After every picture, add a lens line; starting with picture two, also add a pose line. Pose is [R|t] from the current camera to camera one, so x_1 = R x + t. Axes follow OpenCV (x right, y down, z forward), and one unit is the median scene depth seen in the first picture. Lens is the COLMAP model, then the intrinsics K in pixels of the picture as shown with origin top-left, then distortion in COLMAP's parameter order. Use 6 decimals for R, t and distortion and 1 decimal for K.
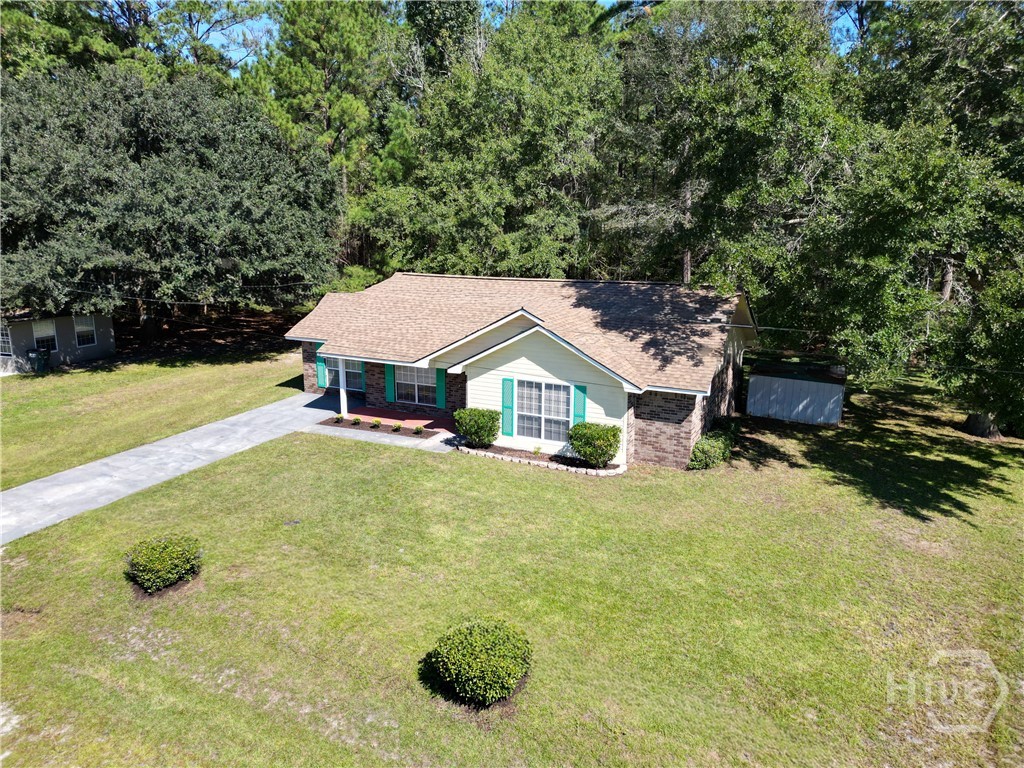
lens RADIAL K [[717.0, 0, 512.0], [0, 717.0, 384.0], [0, 0, 1]] dist [0.073610, -0.071907]
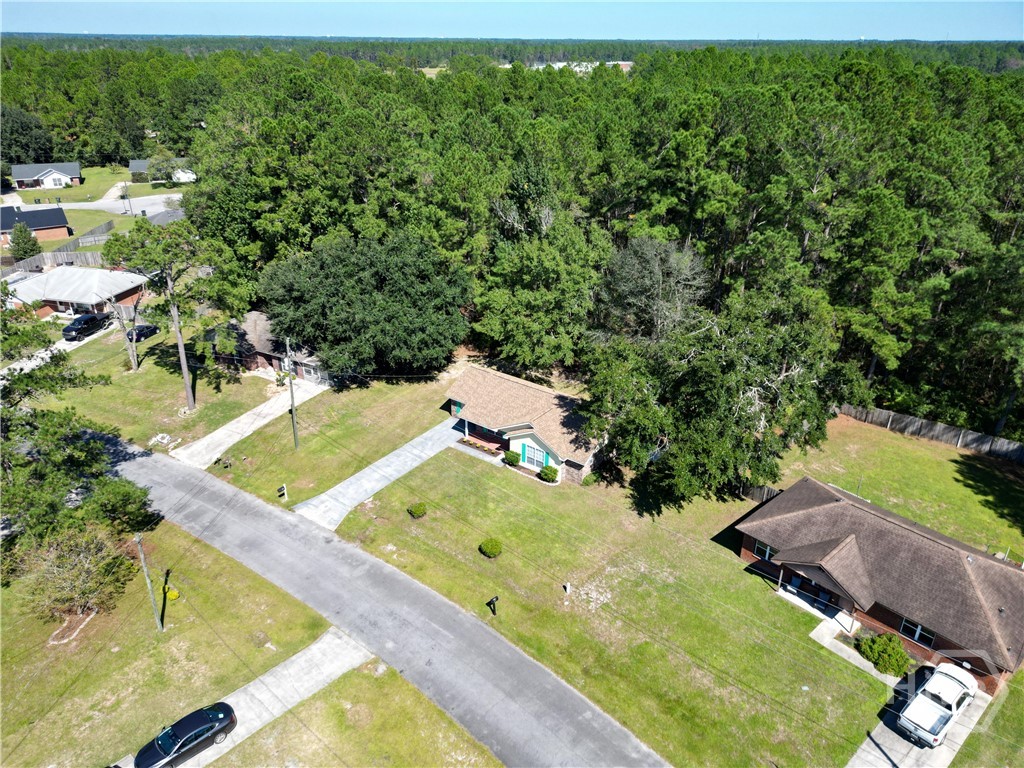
lens RADIAL K [[717.0, 0, 512.0], [0, 717.0, 384.0], [0, 0, 1]] dist [0.073610, -0.071907]
pose [[0.981964, 0.083226, -0.169768, 0.402568], [-0.042203, 0.971736, 0.232268, -0.878310], [0.184300, -0.220914, 0.957721, -1.611598]]
